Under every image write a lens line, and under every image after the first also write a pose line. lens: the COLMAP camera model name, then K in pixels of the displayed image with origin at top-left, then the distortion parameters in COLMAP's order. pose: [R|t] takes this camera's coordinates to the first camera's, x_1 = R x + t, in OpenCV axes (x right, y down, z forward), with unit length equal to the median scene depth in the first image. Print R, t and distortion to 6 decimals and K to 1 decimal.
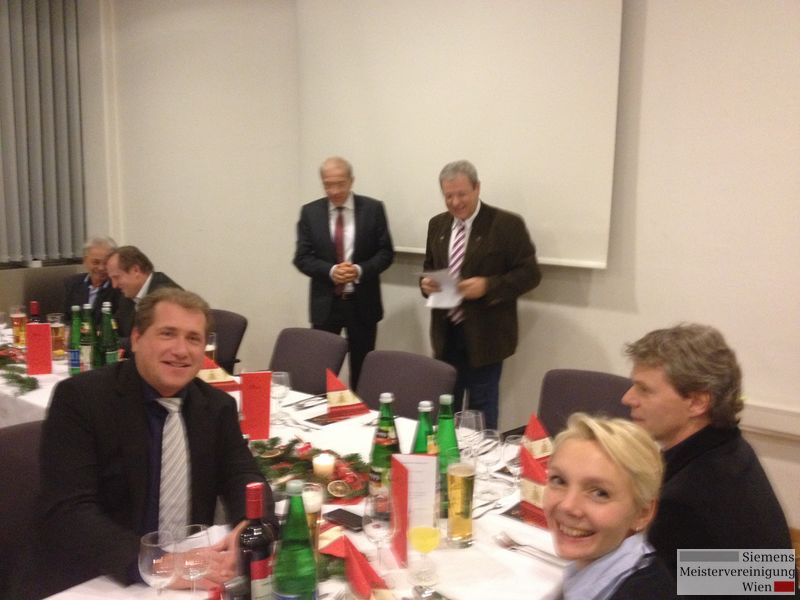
lens RADIAL K [[761.6, 0, 400.0], [0, 761.6, 300.0], [0, 0, 1]] dist [0.125950, -0.230706]
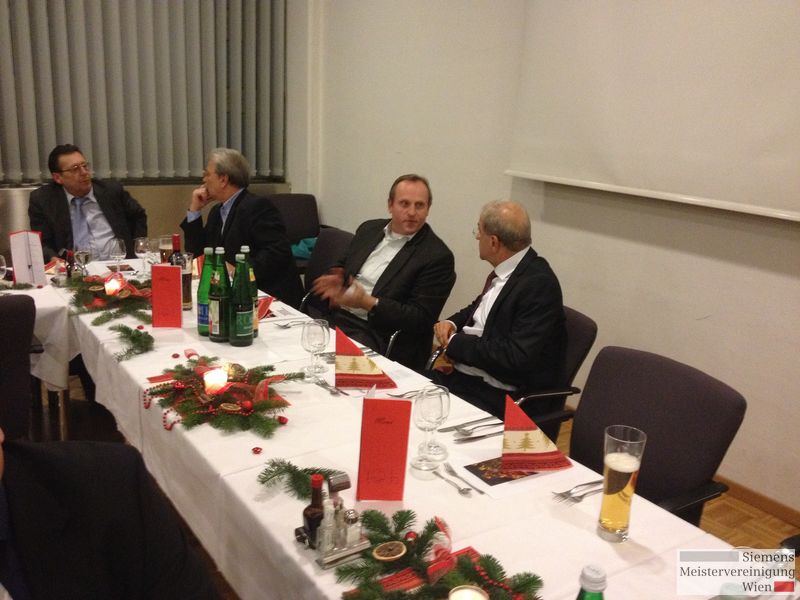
lens RADIAL K [[799.6, 0, 368.6], [0, 799.6, 299.6], [0, 0, 1]] dist [0.307629, 0.001718]
pose [[0.948006, 0.104697, -0.300537, -0.008748], [-0.077460, 0.991847, 0.101188, -0.044868], [0.308681, -0.072647, 0.948387, 0.310533]]
